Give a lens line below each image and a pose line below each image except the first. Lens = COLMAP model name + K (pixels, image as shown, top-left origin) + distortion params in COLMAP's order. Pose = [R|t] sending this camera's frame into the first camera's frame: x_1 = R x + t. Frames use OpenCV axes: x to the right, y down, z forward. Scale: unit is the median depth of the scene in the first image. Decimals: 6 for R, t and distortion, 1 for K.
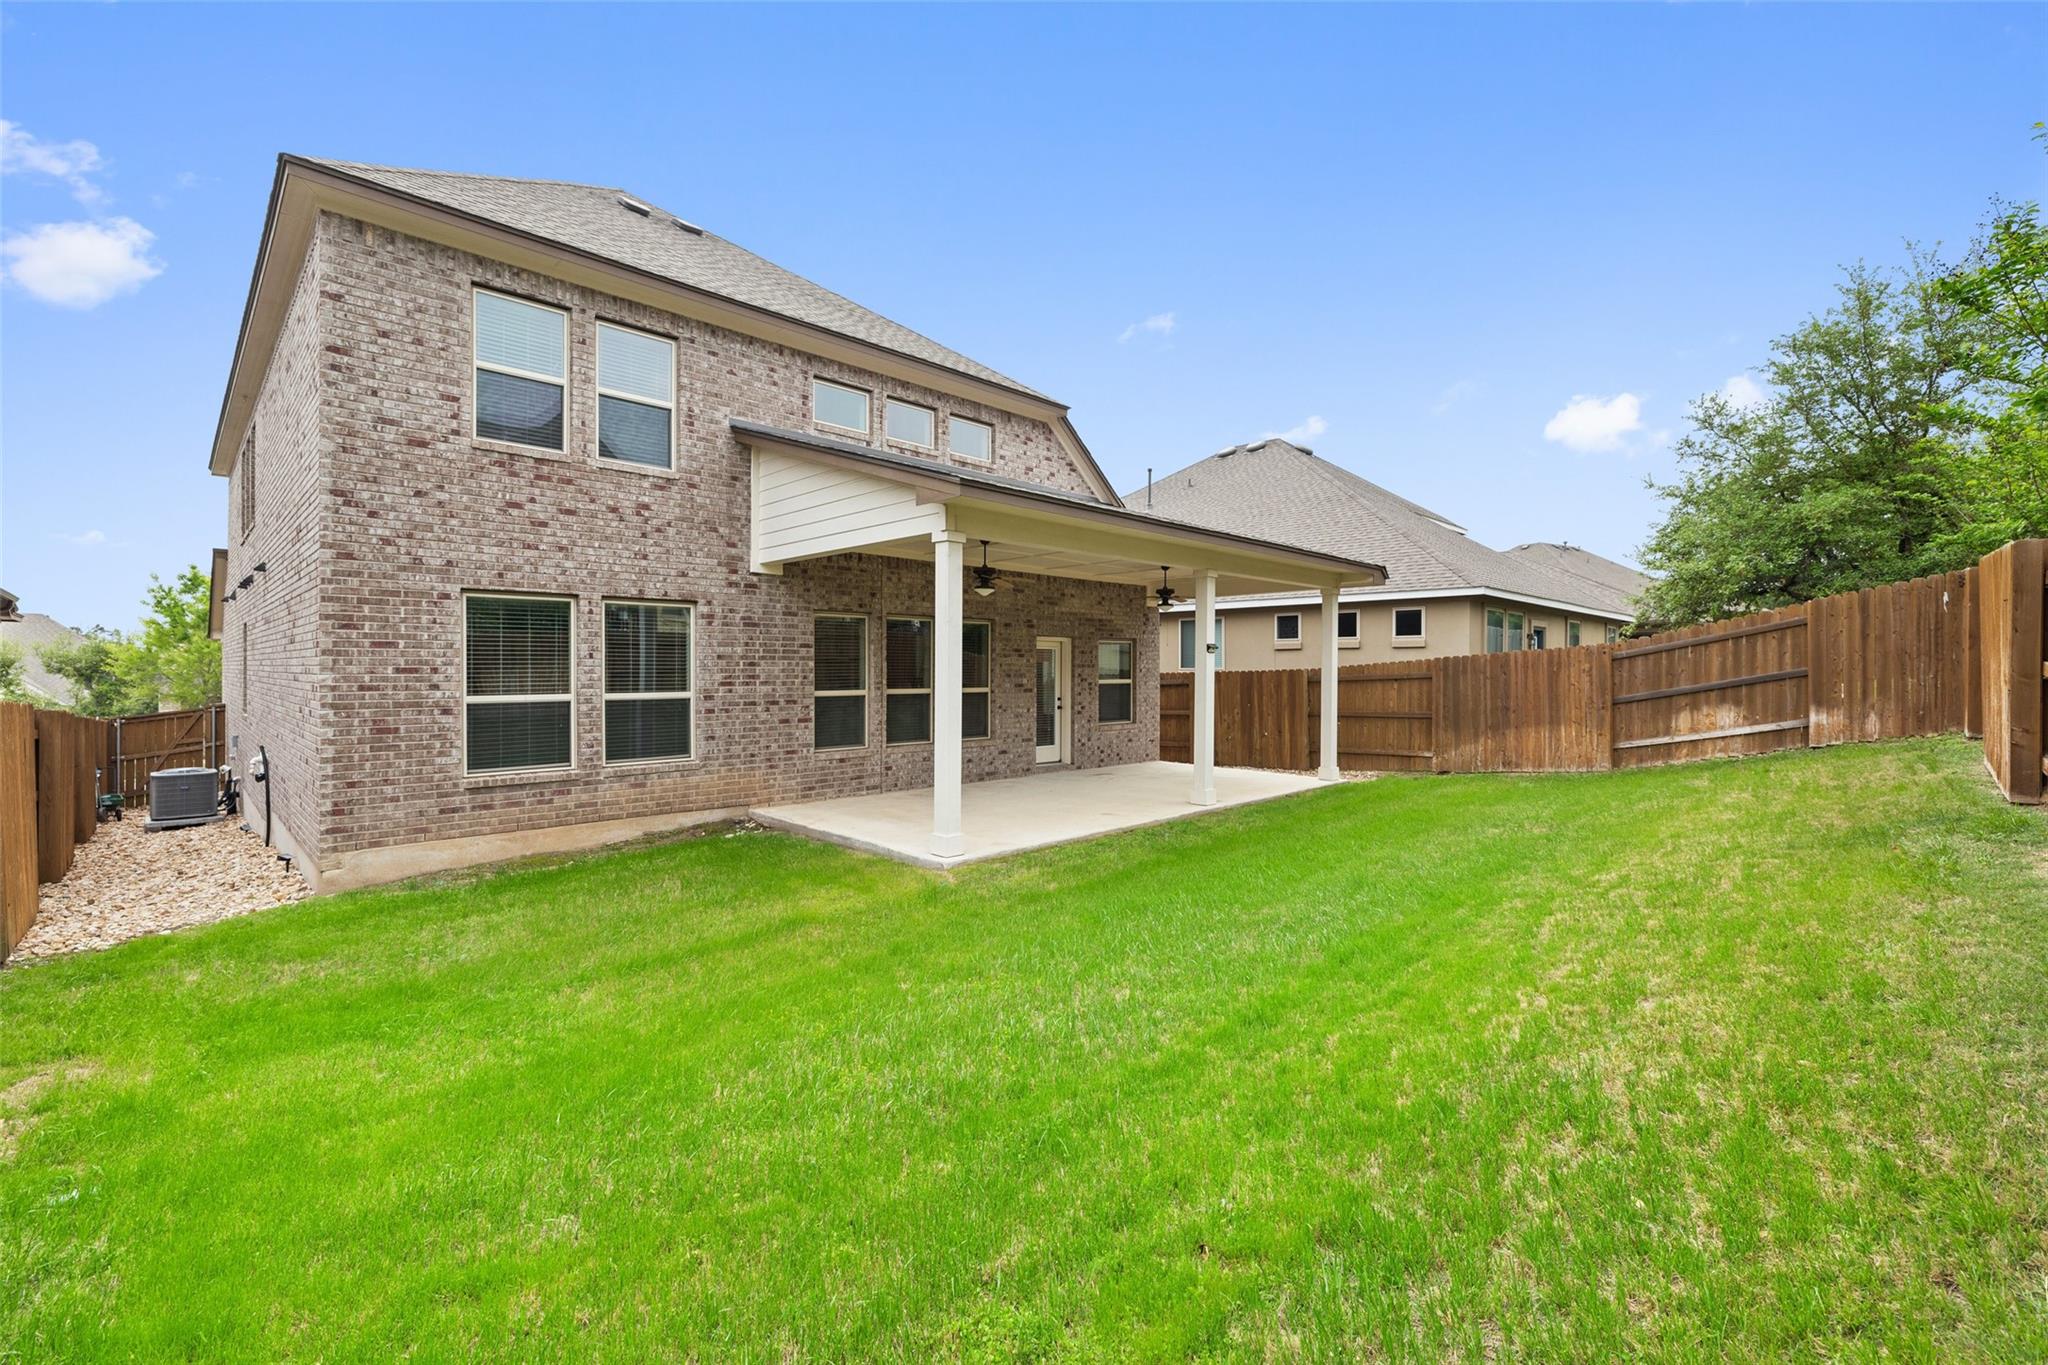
lens RADIAL K [[862.6, 0, 1021.1], [0, 862.6, 671.3], [0, 0, 1]] dist [0.001349, 0.000225]
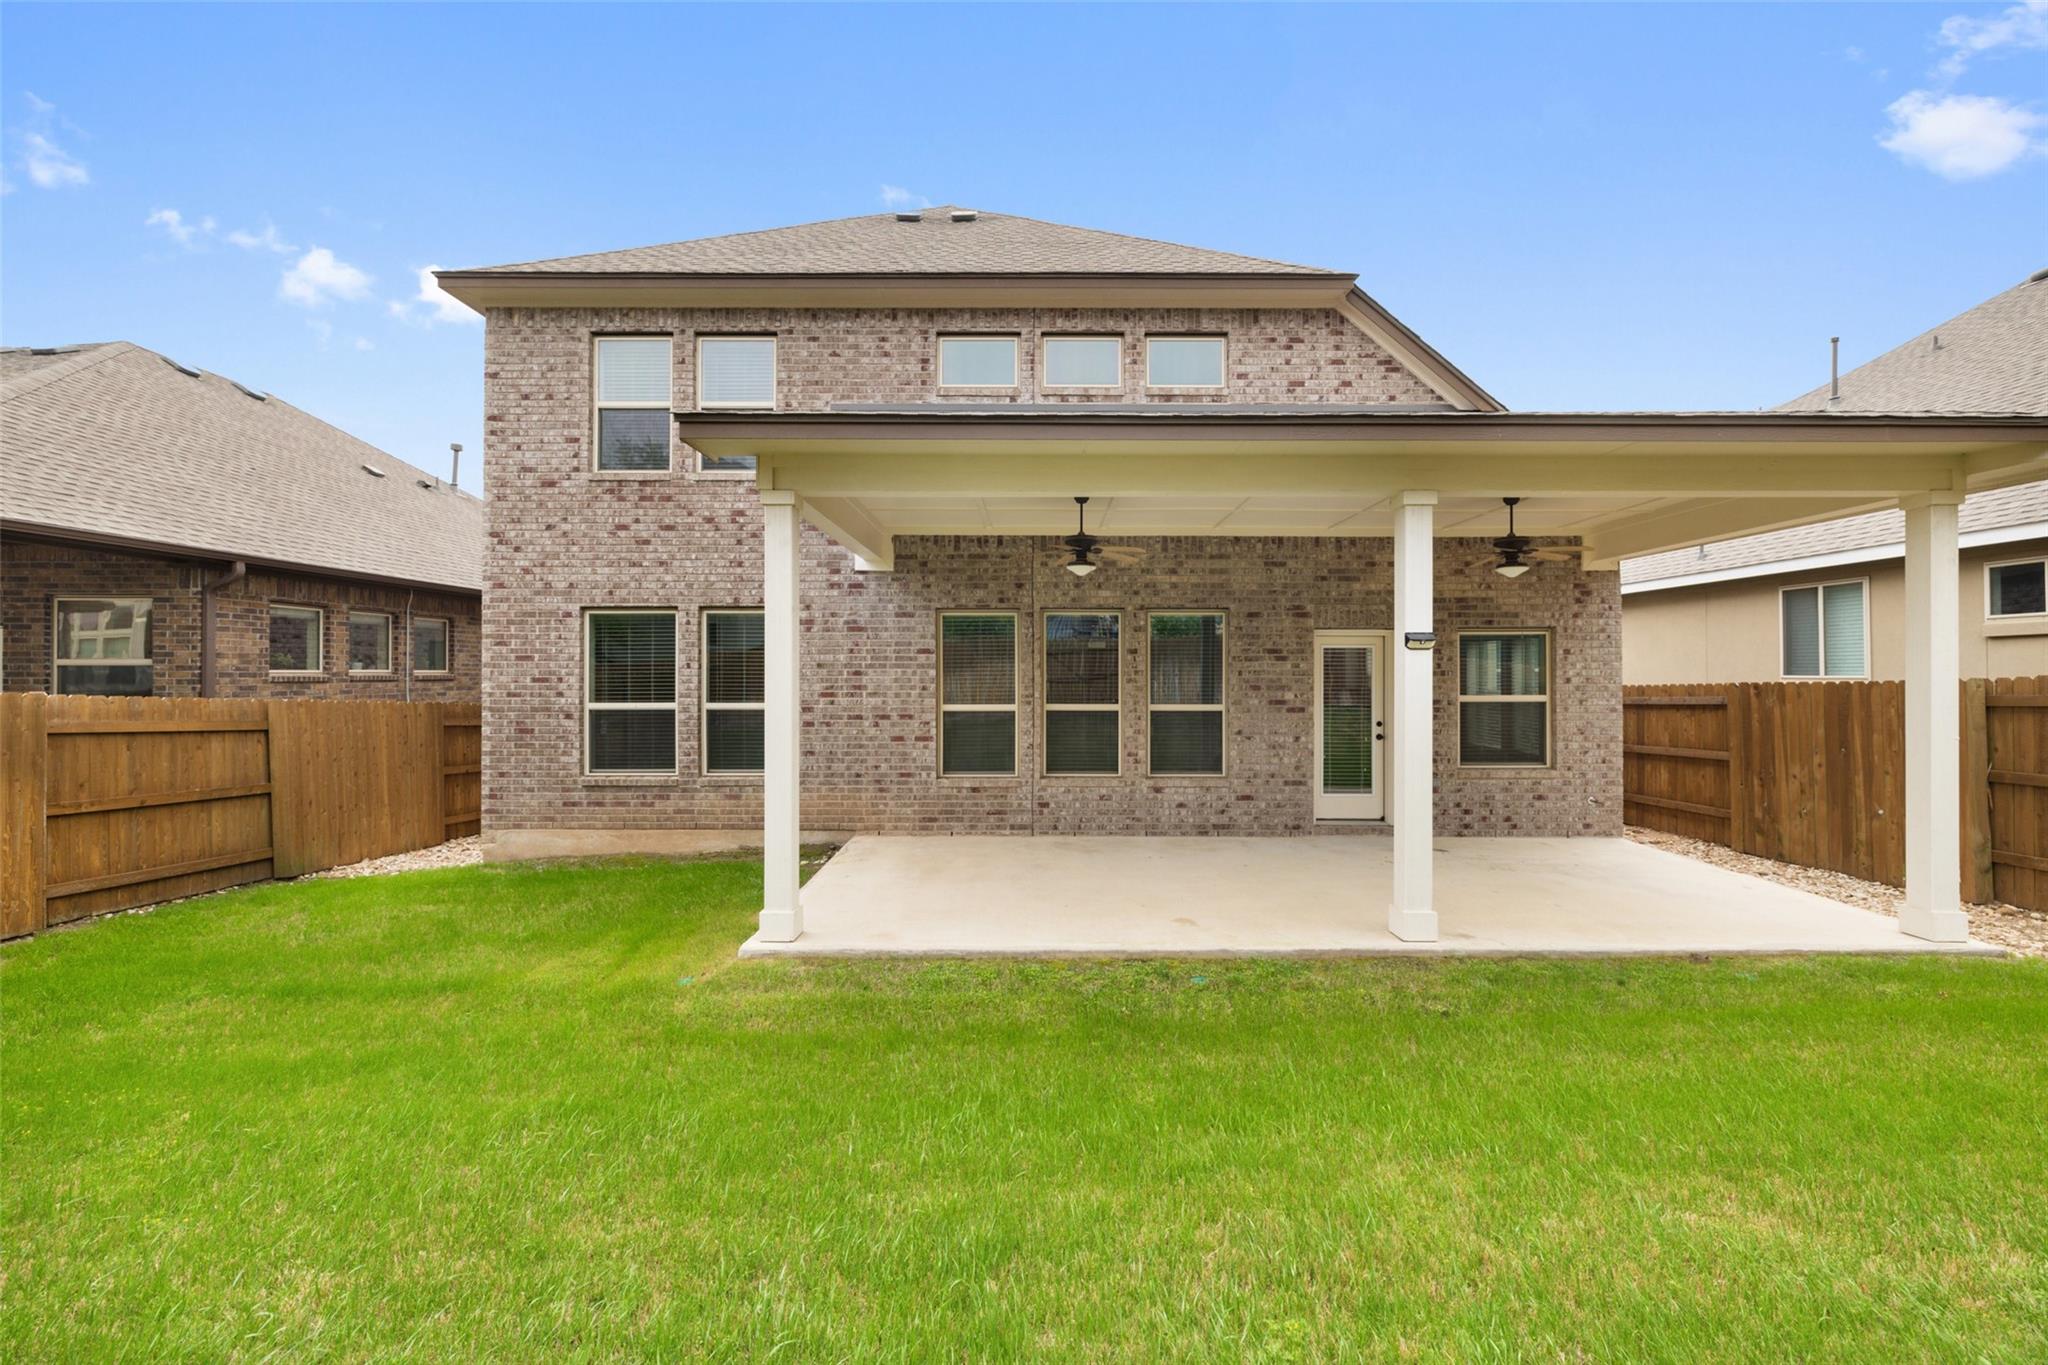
lens RADIAL K [[863.5, 0, 1022.7], [0, 863.5, 666.7], [0, 0, 1]] dist [0.001317, 0.000177]
pose [[0.709546, -0.007289, -0.704621, 0.467114], [-0.001153, 0.999933, -0.011505, -0.005096], [0.704658, 0.008976, 0.709490, 0.515009]]
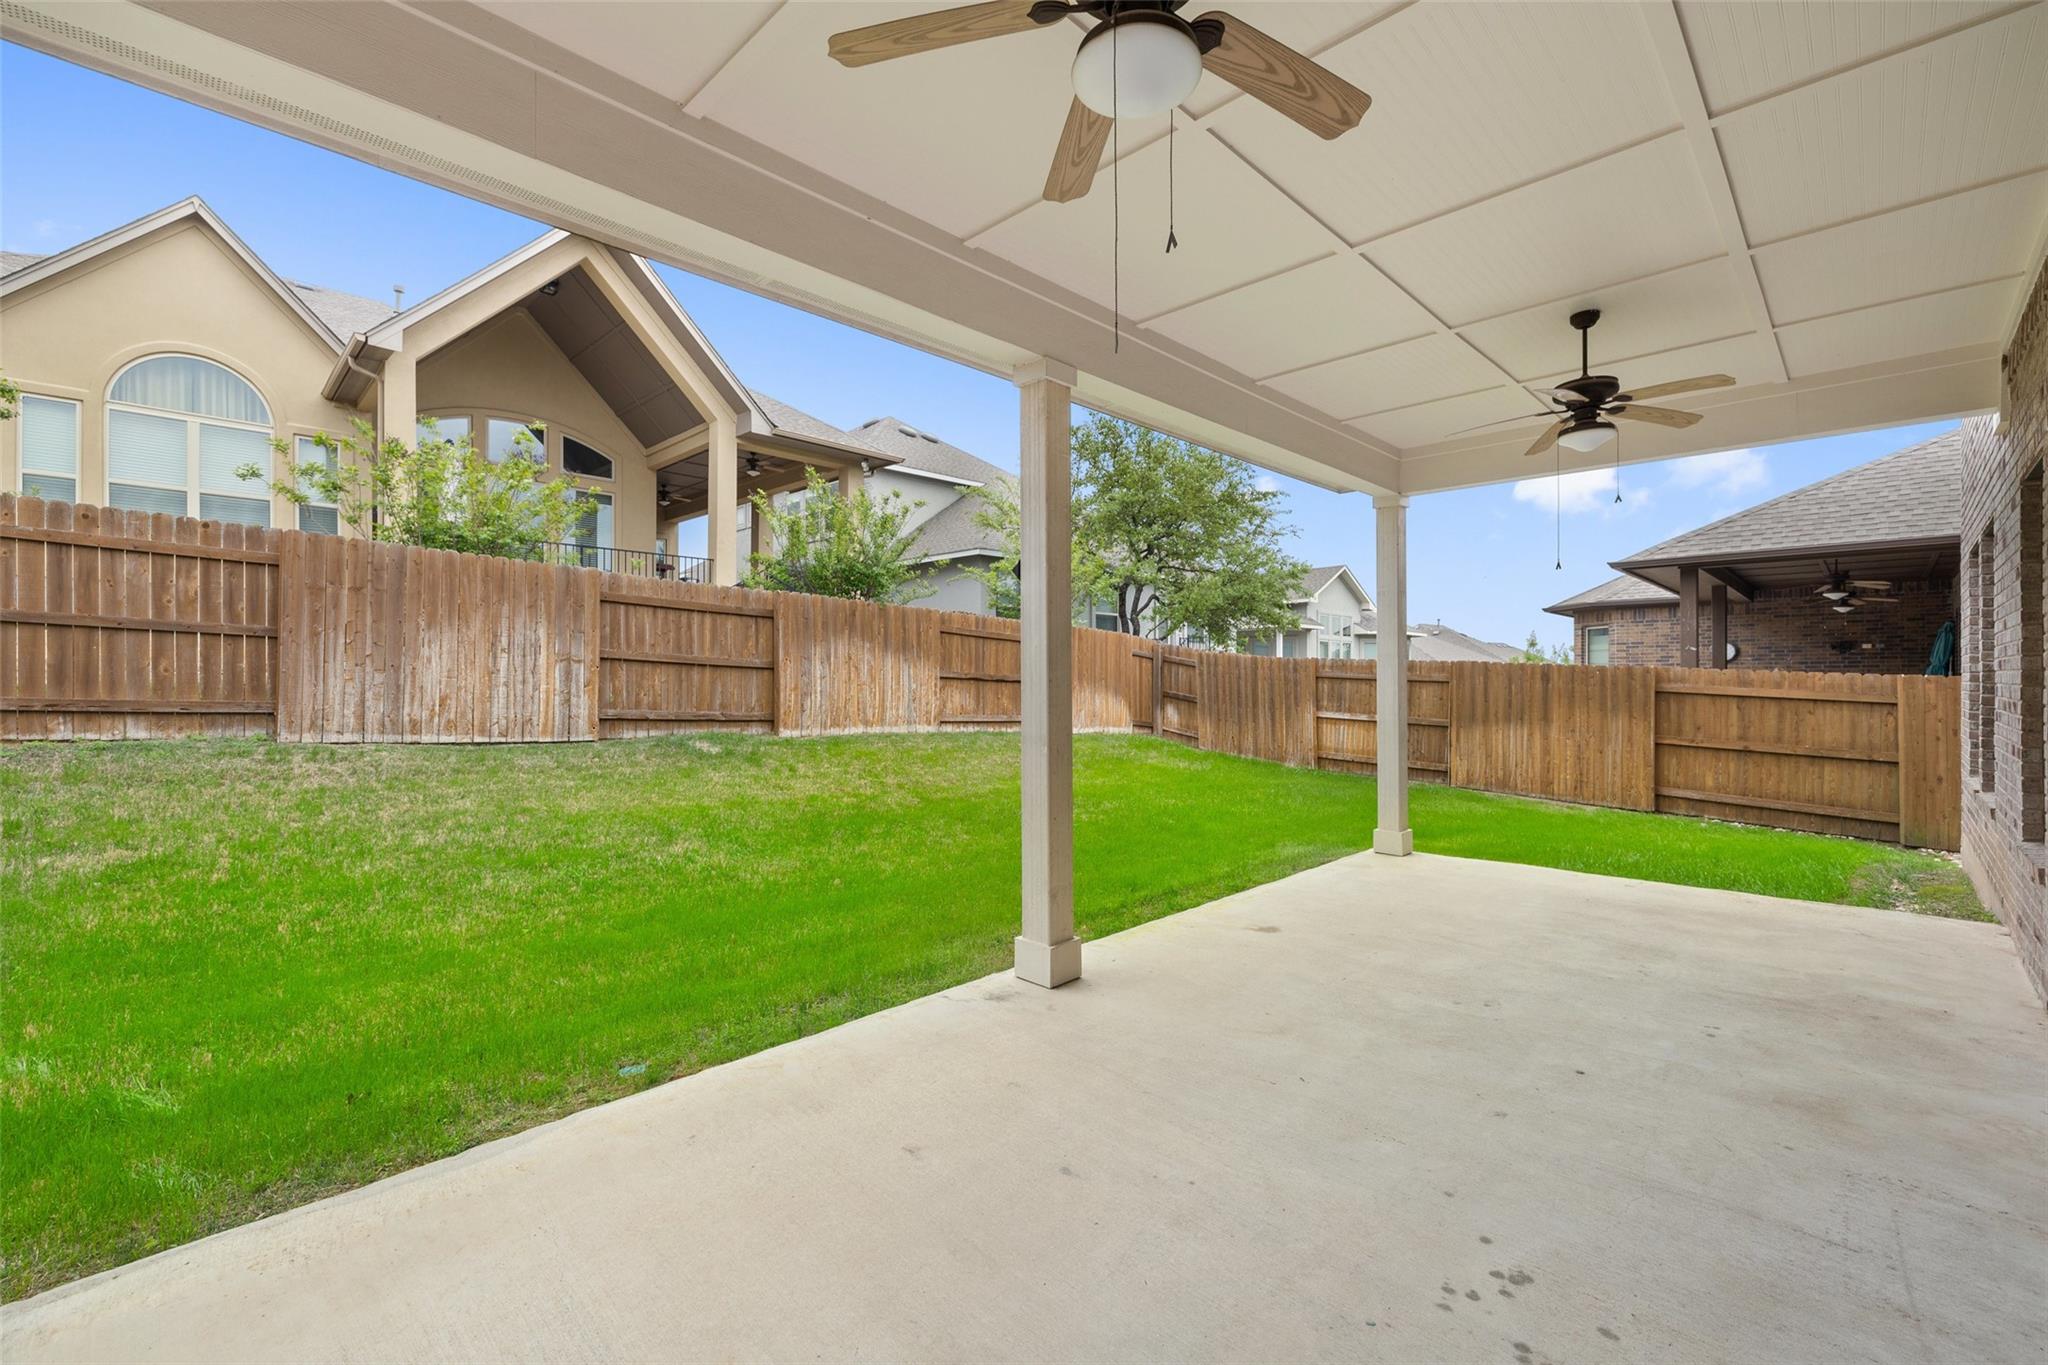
lens RADIAL K [[863.7, 0, 1019.0], [0, 863.7, 679.7], [0, 0, 1]] dist [-0.002122, -0.000327]
pose [[-0.999970, -0.001365, -0.007616, 0.253986], [-0.001393, 0.999992, 0.003798, 0.023259], [0.007611, 0.003808, -0.999964, 1.568724]]
